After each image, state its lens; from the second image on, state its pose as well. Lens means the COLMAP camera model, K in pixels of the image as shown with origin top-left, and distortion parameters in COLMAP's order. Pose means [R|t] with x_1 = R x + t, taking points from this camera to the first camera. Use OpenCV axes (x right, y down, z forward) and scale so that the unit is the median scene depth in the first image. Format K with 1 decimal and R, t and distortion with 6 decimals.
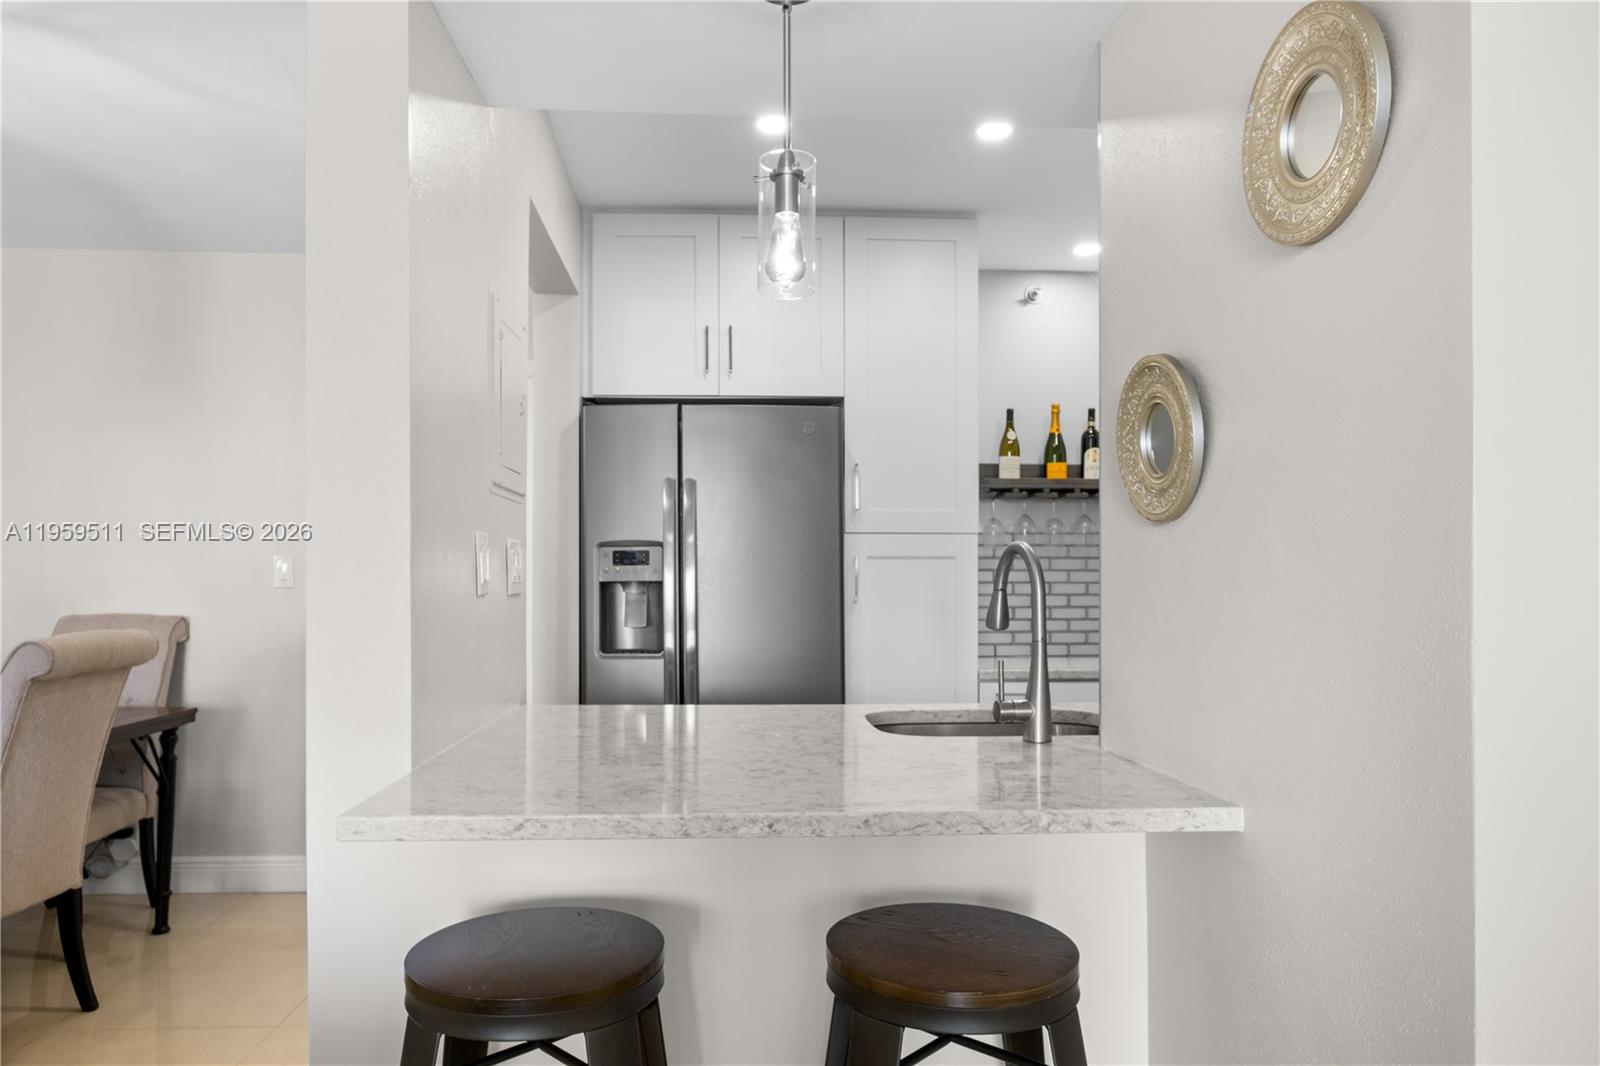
lens RADIAL K [[1030.9, 0, 808.1], [0, 1030.9, 576.2], [0, 0, 1]] dist [-0.006075, 0.011861]
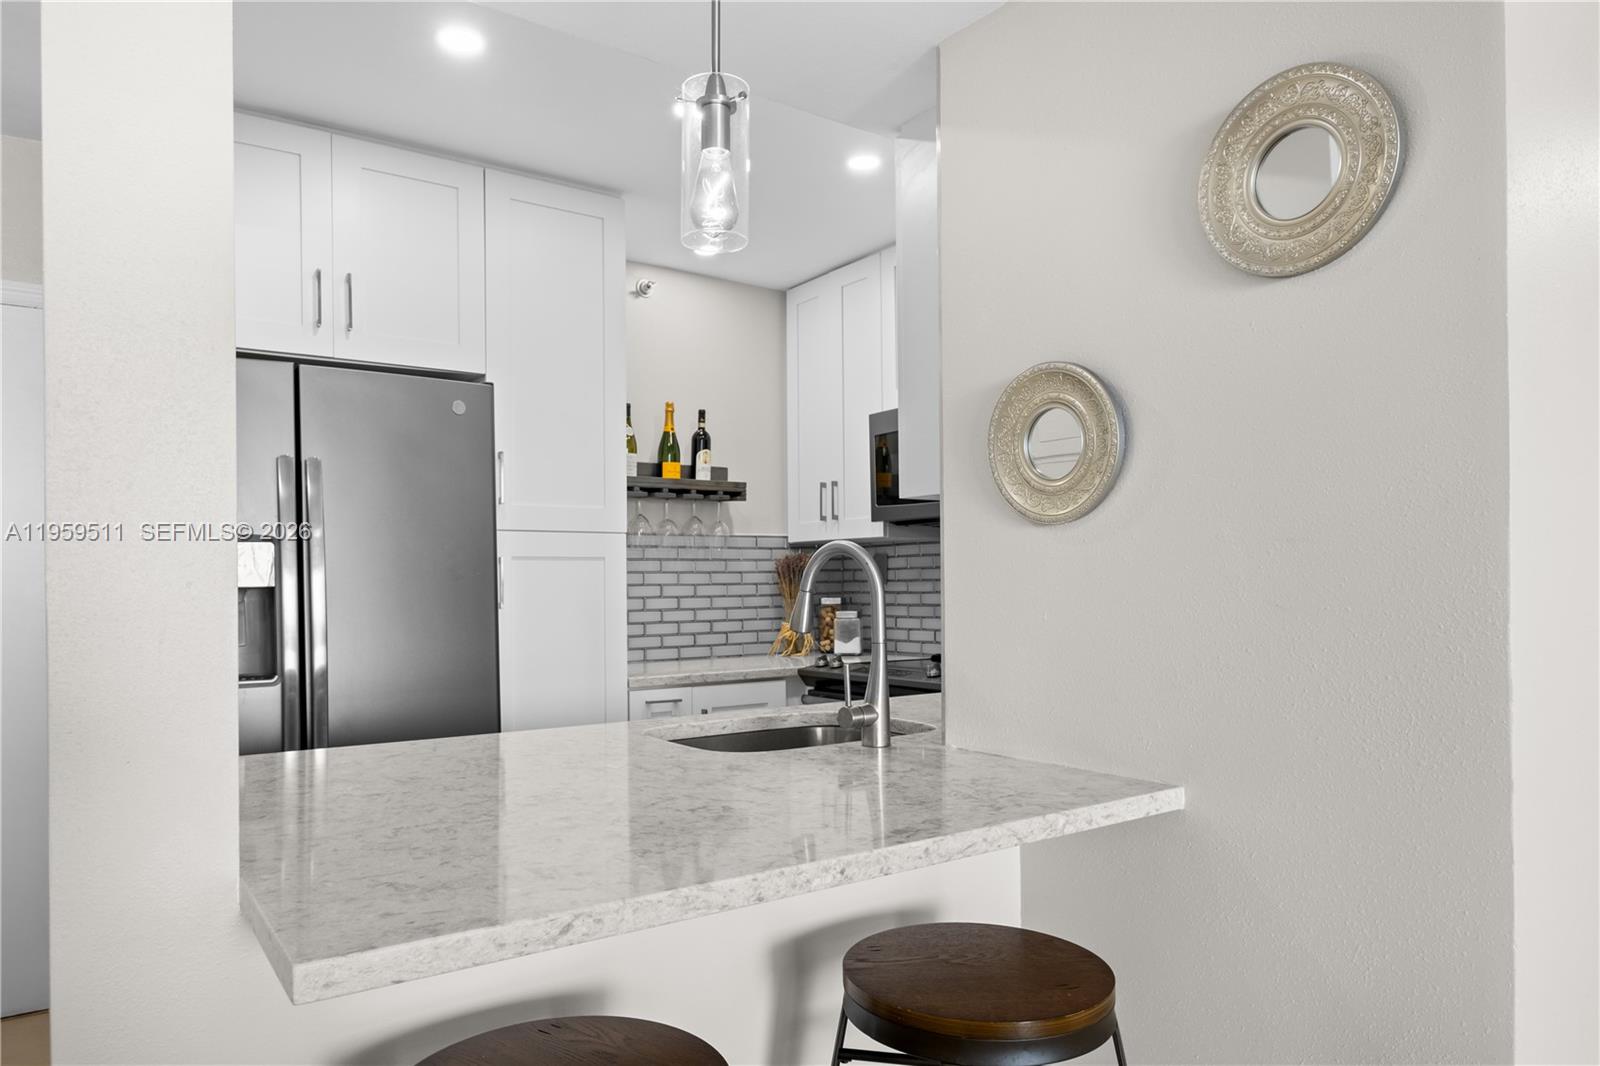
lens RADIAL K [[1030.9, 0, 798.7], [0, 1030.9, 579.1], [0, 0, 1]] dist [-0.006075, 0.011861]
pose [[0.847783, -0.006542, 0.530304, -0.221281], [0.006810, 0.999976, 0.001450, 0.000415], [-0.530300, 0.002382, 0.847807, 0.130252]]
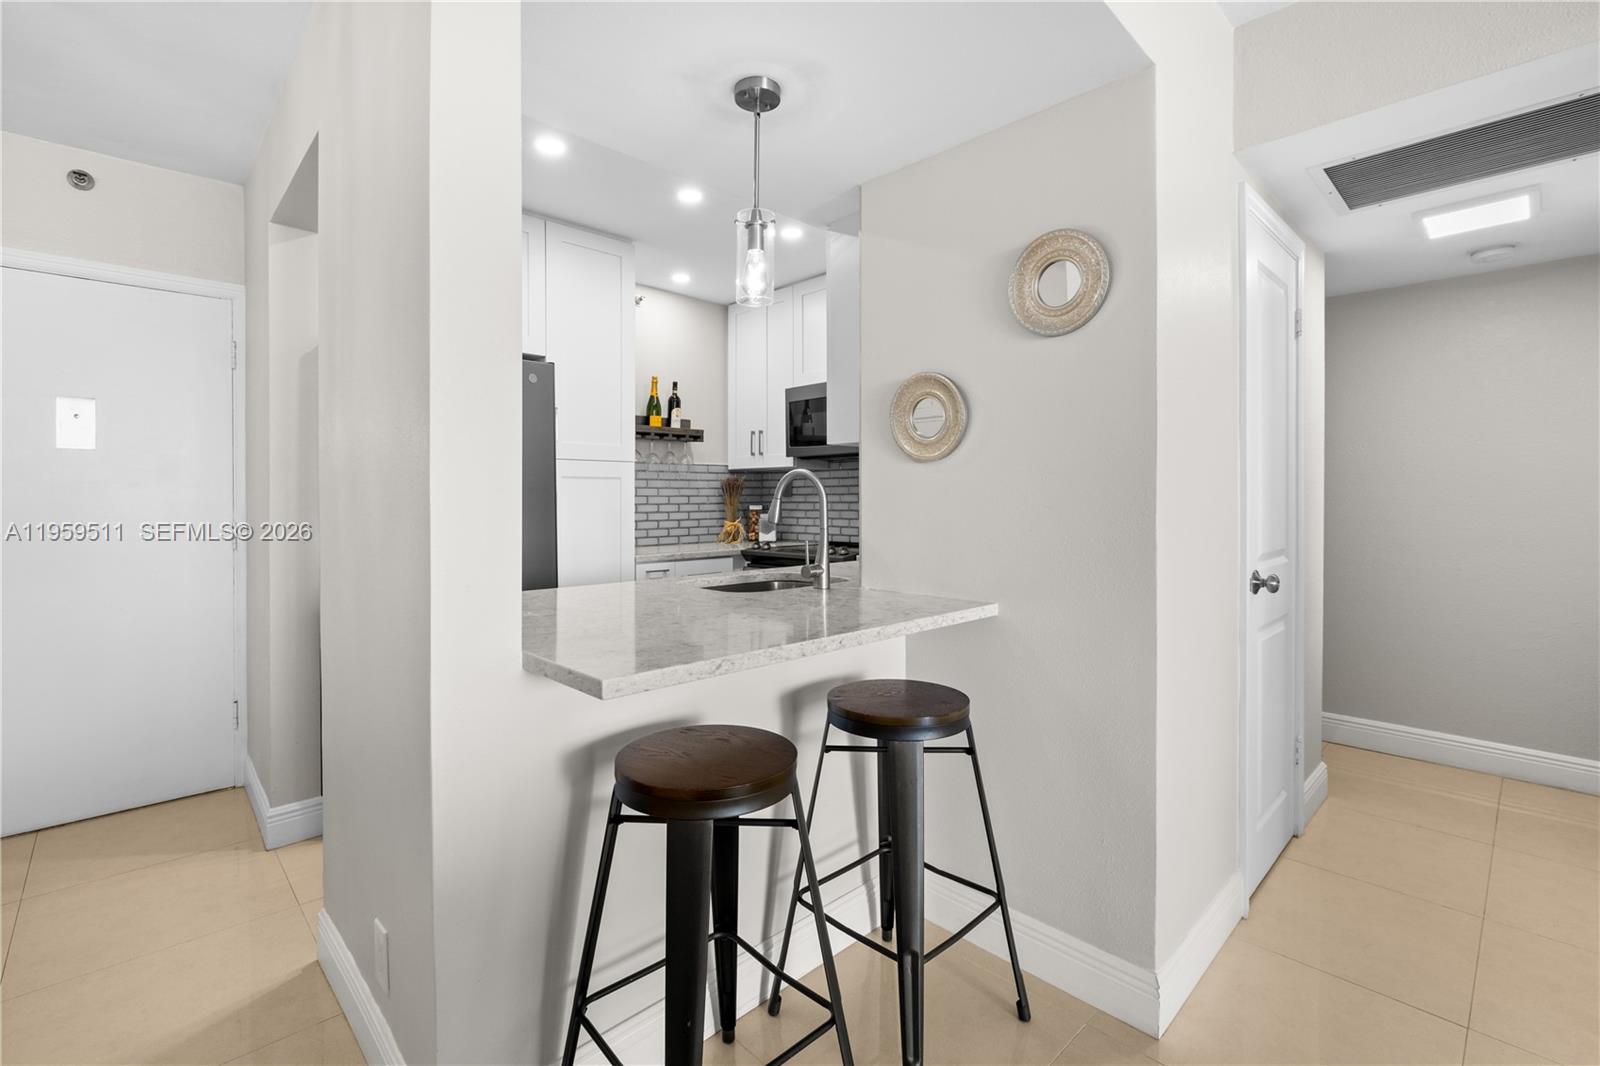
lens RADIAL K [[723.6, 0, 817.3], [0, 723.6, 496.9], [0, 0, 1]] dist [0.007390, 0.000160]
pose [[0.745639, -0.001599, 0.666348, -0.354727], [-0.001310, 0.999992, 0.003865, 0.003828], [-0.666349, -0.003754, 0.745631, 0.075524]]
